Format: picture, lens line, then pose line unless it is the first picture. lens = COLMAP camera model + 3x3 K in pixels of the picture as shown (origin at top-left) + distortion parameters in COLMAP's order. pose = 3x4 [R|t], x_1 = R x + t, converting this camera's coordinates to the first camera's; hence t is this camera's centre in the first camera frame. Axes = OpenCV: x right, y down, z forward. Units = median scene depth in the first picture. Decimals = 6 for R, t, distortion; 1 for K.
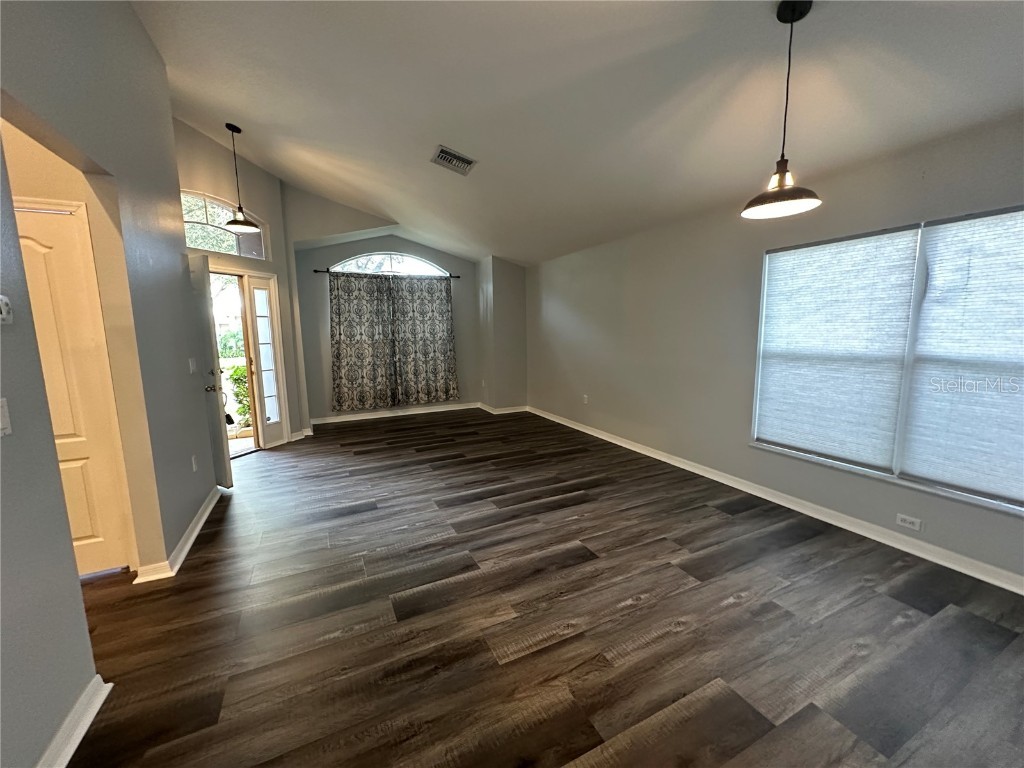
lens RADIAL K [[409.7, 0, 512.5], [0, 409.7, 379.7], [0, 0, 1]] dist [-0.003597, 0.001050]
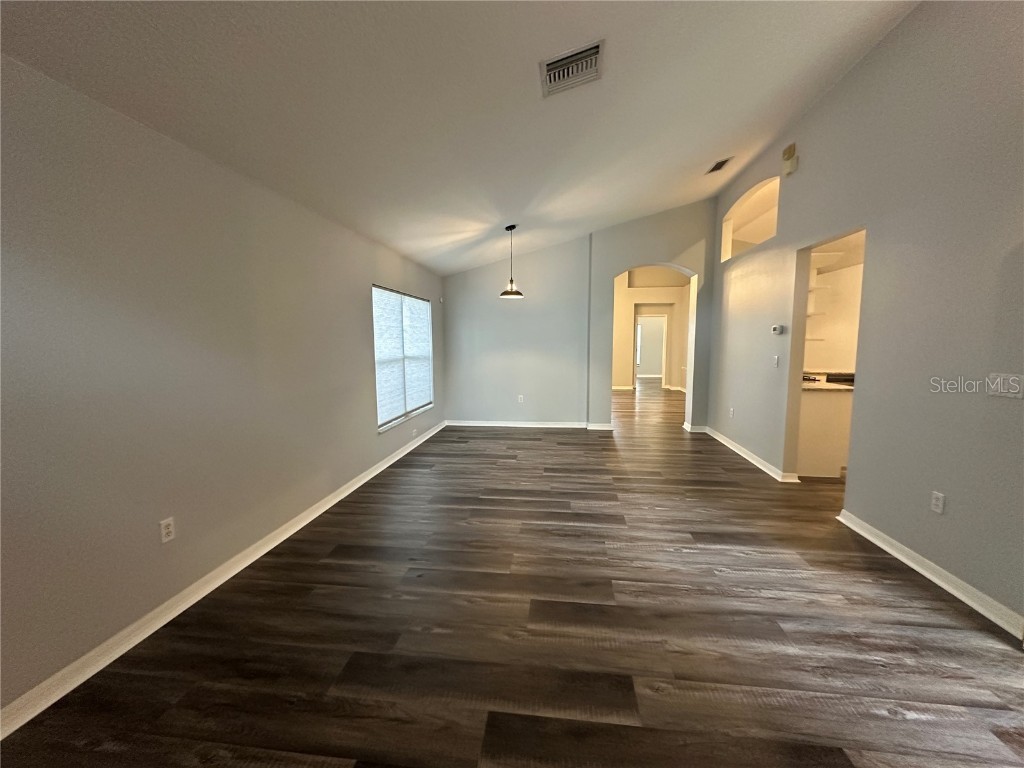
lens RADIAL K [[409.7, 0, 513.2], [0, 409.7, 376.9], [0, 0, 1]] dist [-0.003597, 0.001050]
pose [[-0.836401, -0.026034, 0.547499, -0.483115], [0.088488, 0.979355, 0.181750, -0.216703], [-0.540928, 0.200464, -0.816830, 1.855399]]
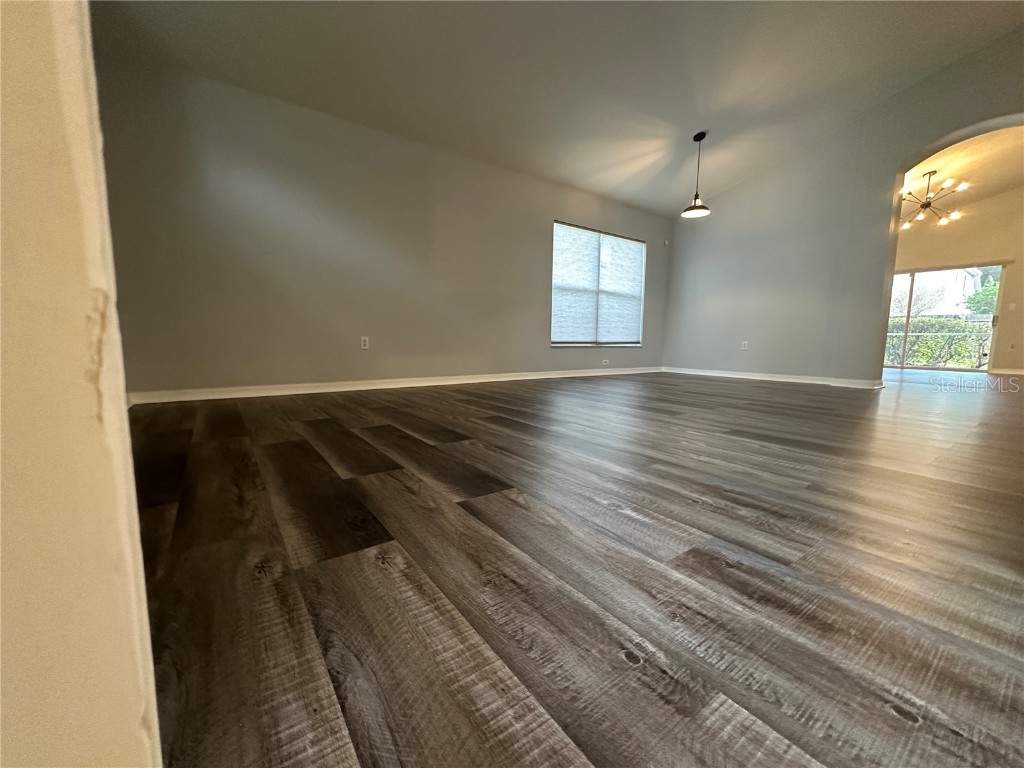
lens RADIAL K [[409.7, 0, 511.7], [0, 409.7, 378.8], [0, 0, 1]] dist [-0.003597, 0.001050]
pose [[-0.171728, -0.084127, 0.981546, -0.945025], [0.113518, 0.988020, 0.104543, 0.106334], [-0.978582, 0.129376, -0.160121, 1.465063]]
